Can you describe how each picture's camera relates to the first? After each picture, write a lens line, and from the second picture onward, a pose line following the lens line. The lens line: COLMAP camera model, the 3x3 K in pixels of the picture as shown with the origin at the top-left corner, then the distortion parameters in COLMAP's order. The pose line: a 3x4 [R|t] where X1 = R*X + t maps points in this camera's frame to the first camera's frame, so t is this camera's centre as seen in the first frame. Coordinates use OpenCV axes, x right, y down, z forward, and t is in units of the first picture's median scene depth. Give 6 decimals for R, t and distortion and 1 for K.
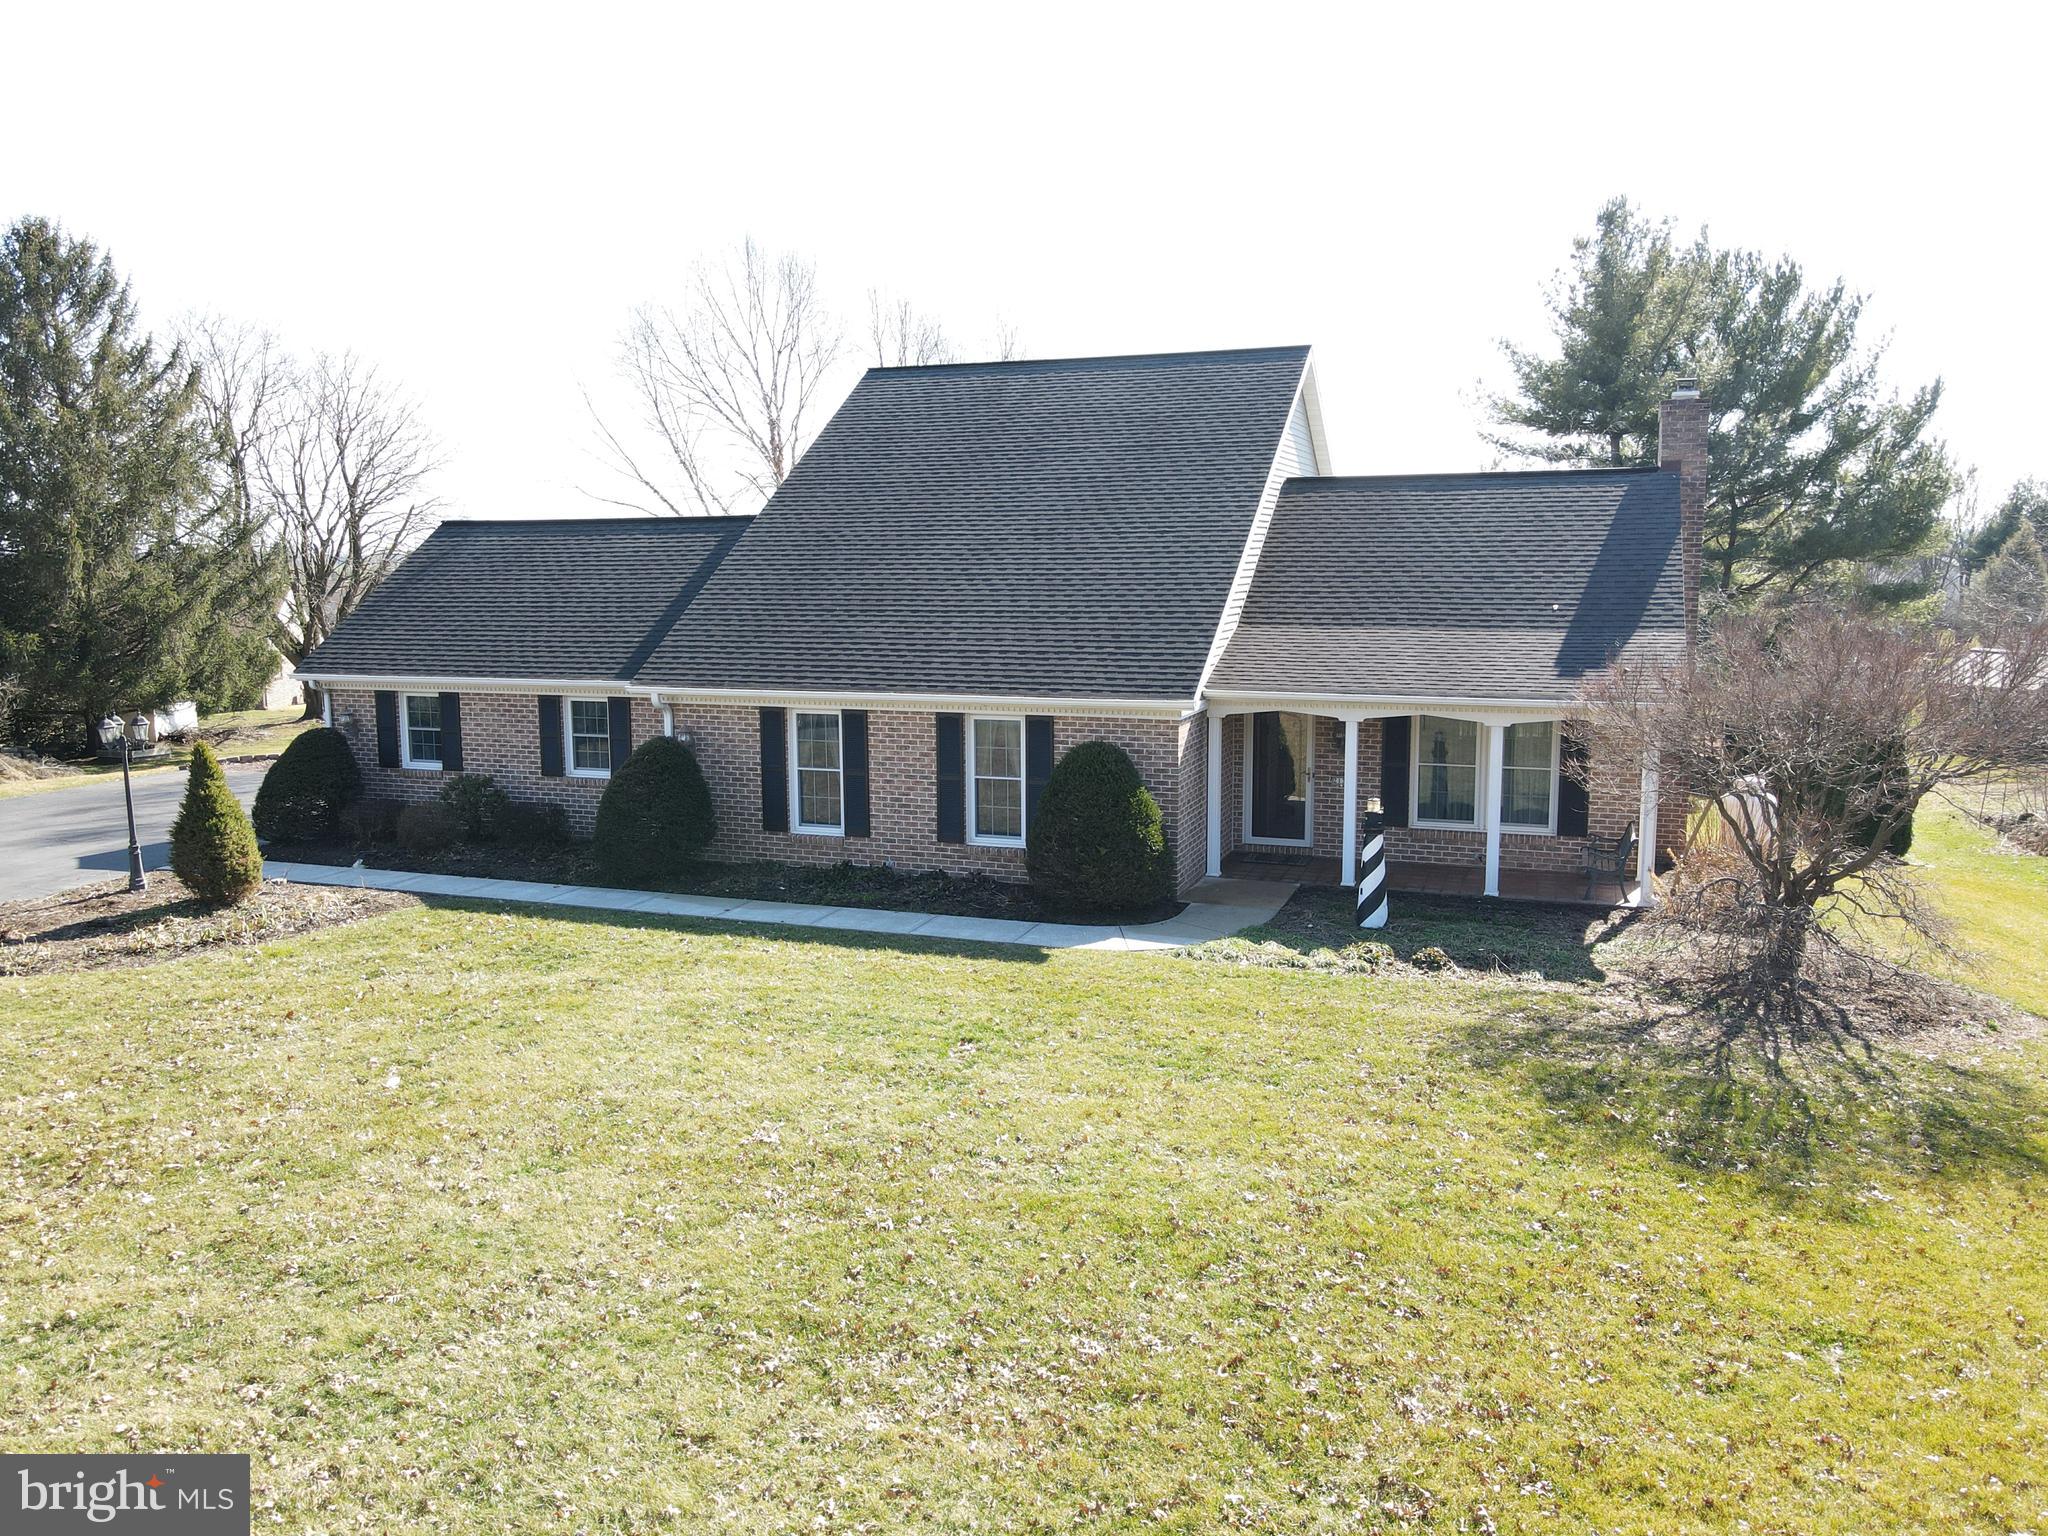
lens RADIAL K [[1489.6, 0, 1028.7], [0, 1489.6, 769.0], [0, 0, 1]] dist [0.022016, -0.014801]
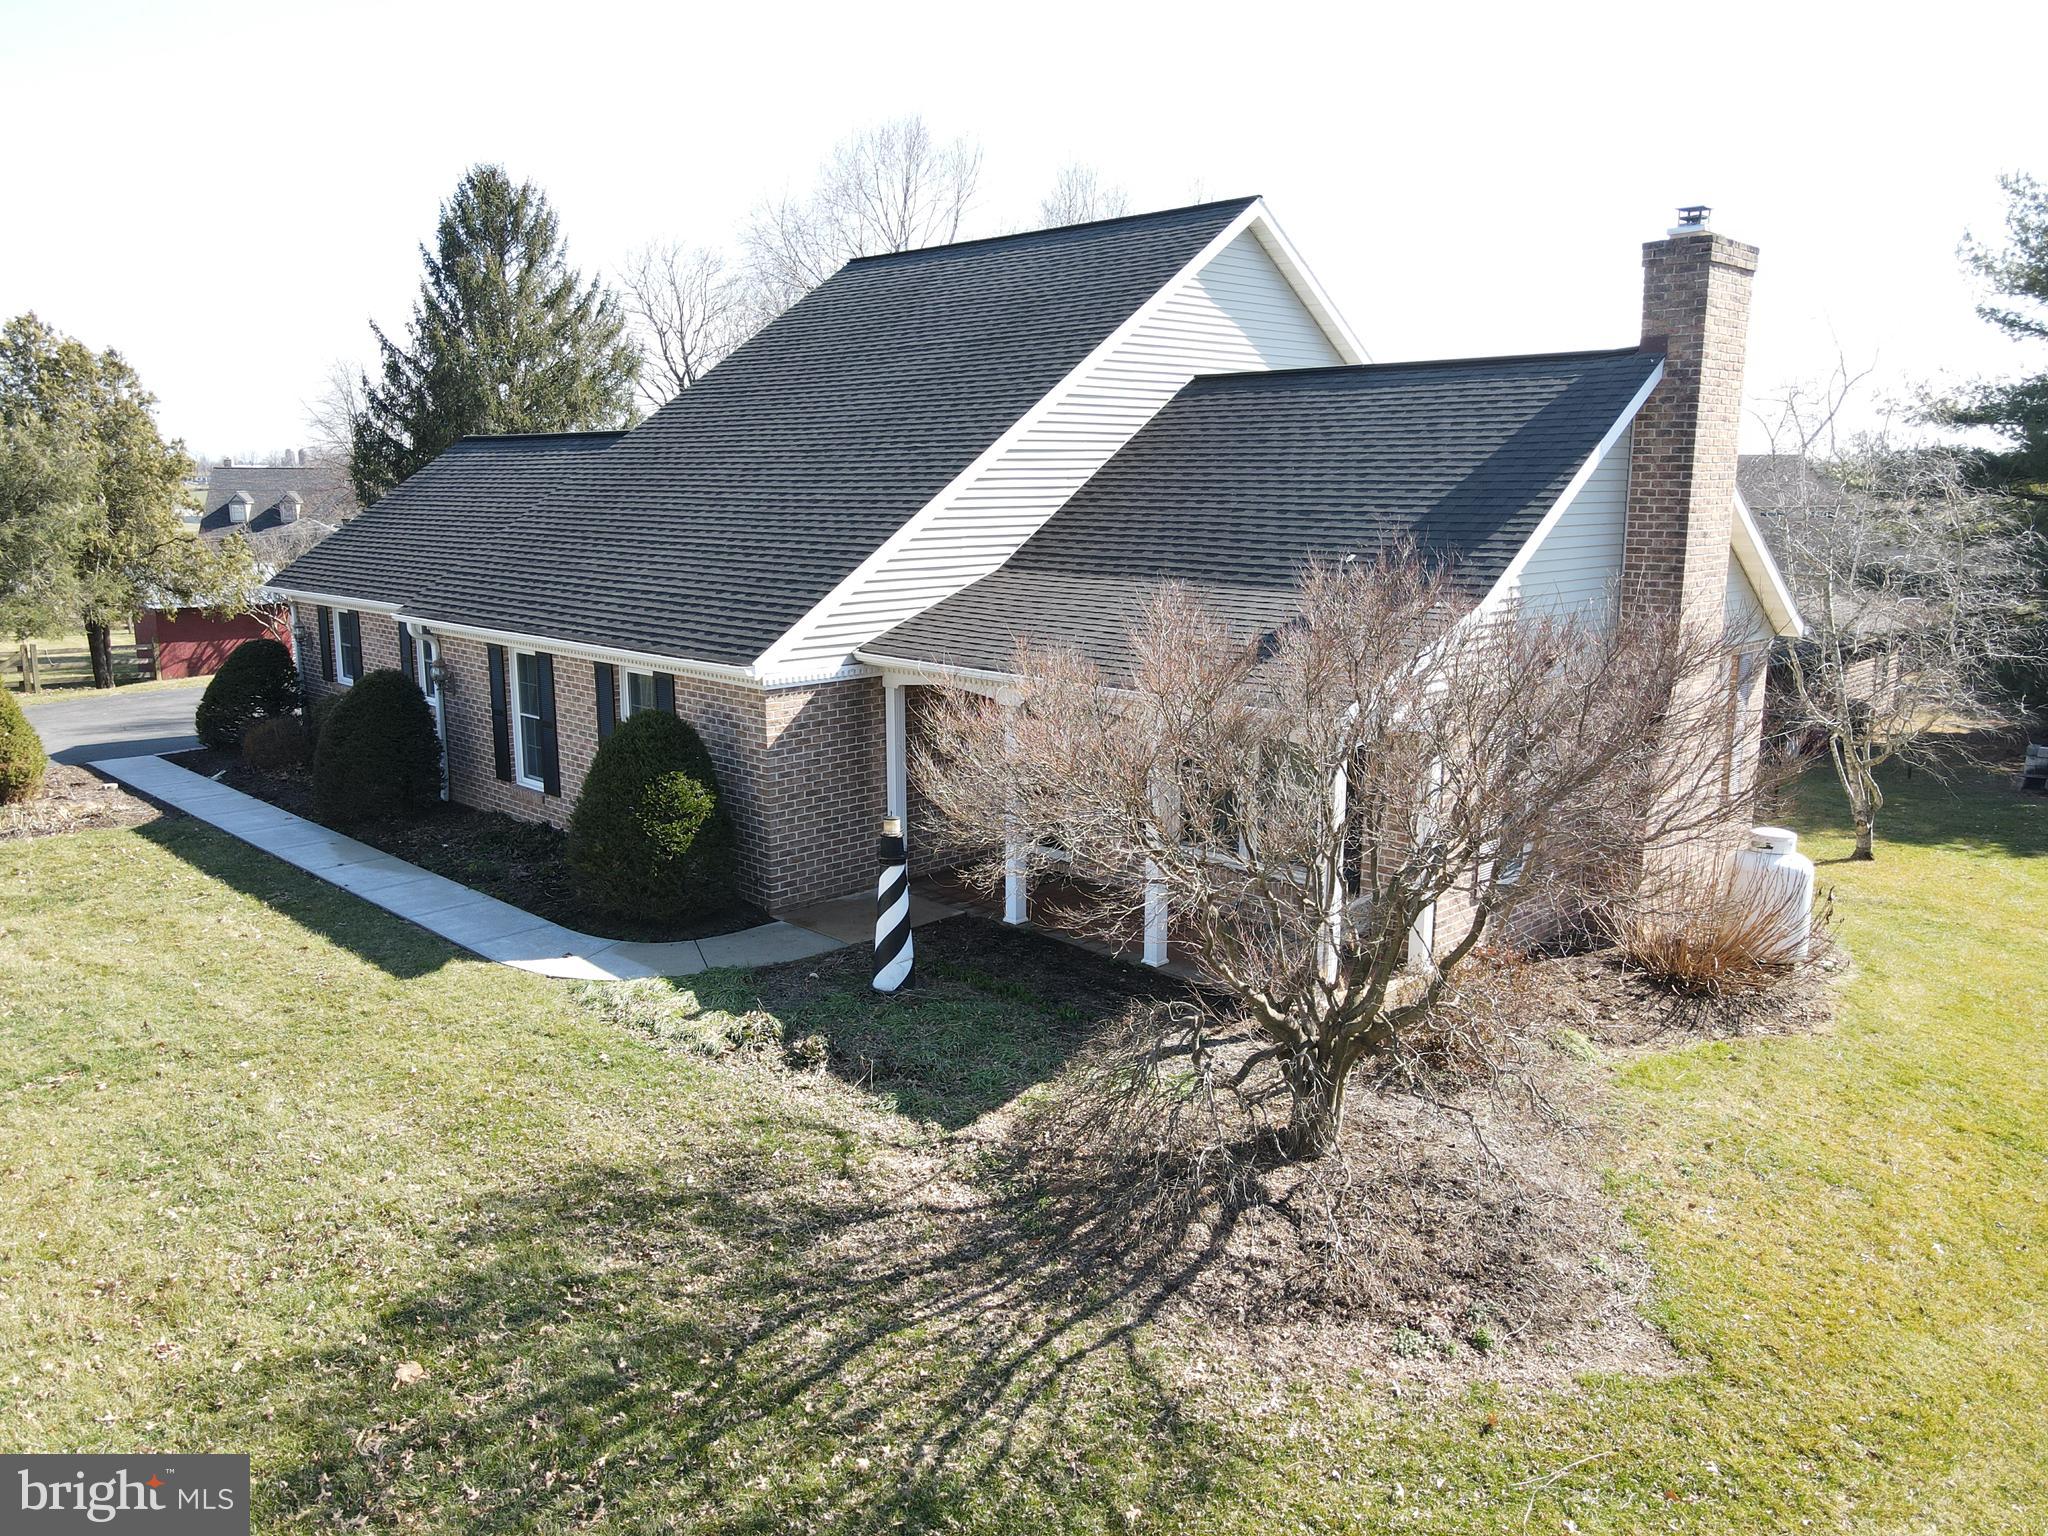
lens RADIAL K [[1489.6, 0, 1023.3], [0, 1489.6, 766.4], [0, 0, 1]] dist [0.022016, -0.014801]
pose [[0.904815, 0.086648, -0.416895, 0.527191], [-0.062460, 0.995494, 0.071345, -0.054580], [0.421198, -0.038515, 0.906150, 0.320348]]
